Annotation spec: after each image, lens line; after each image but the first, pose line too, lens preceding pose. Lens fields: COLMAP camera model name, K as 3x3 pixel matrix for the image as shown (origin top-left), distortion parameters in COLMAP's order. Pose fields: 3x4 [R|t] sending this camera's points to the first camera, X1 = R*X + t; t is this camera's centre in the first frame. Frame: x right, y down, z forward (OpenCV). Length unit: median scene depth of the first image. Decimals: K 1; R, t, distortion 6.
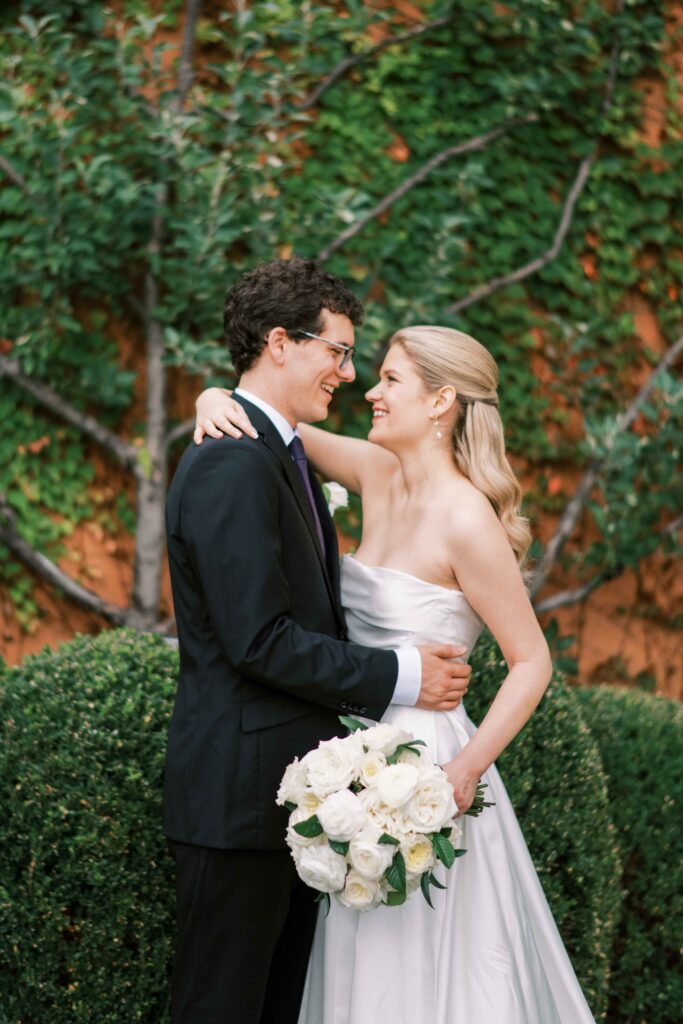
lens RADIAL K [[1886.7, 0, 314.0], [0, 1886.7, 449.9], [0, 0, 1]] dist [-0.011333, 0.116076]
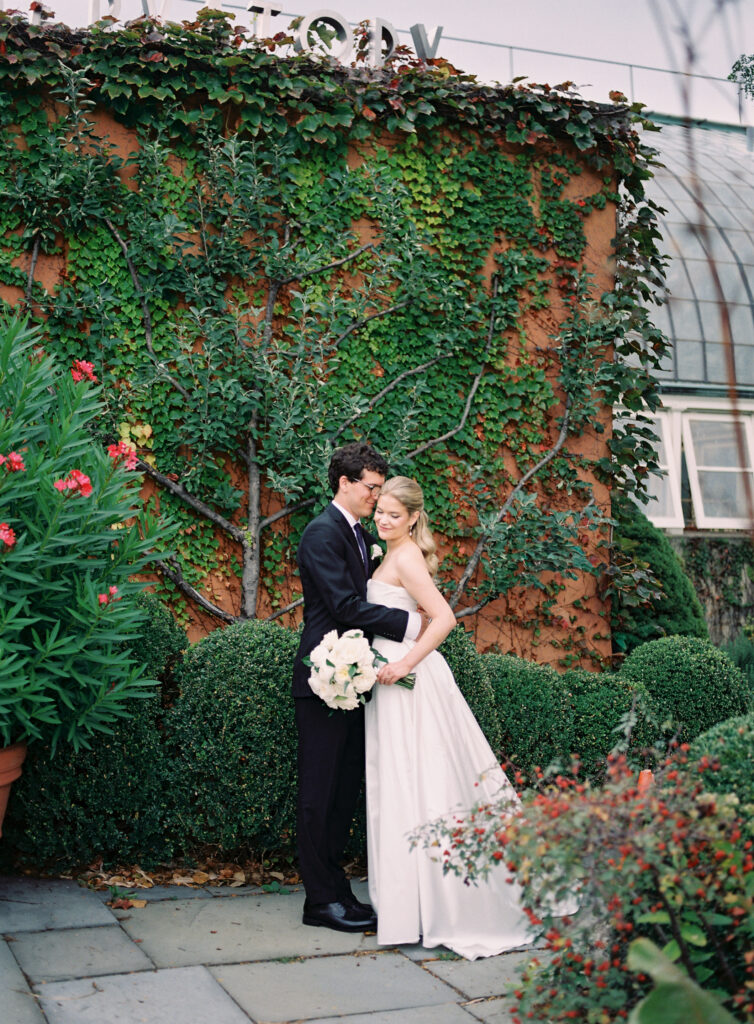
lens RADIAL K [[1479.2, 0, 393.0], [0, 1479.2, 512.7], [0, 0, 1]] dist [-0.050921, 0.027226]
pose [[0.994969, -0.002819, 0.100147, -0.093747], [0.004717, 0.999814, -0.018724, 0.009173], [-0.100076, 0.019102, 0.994796, -0.484892]]
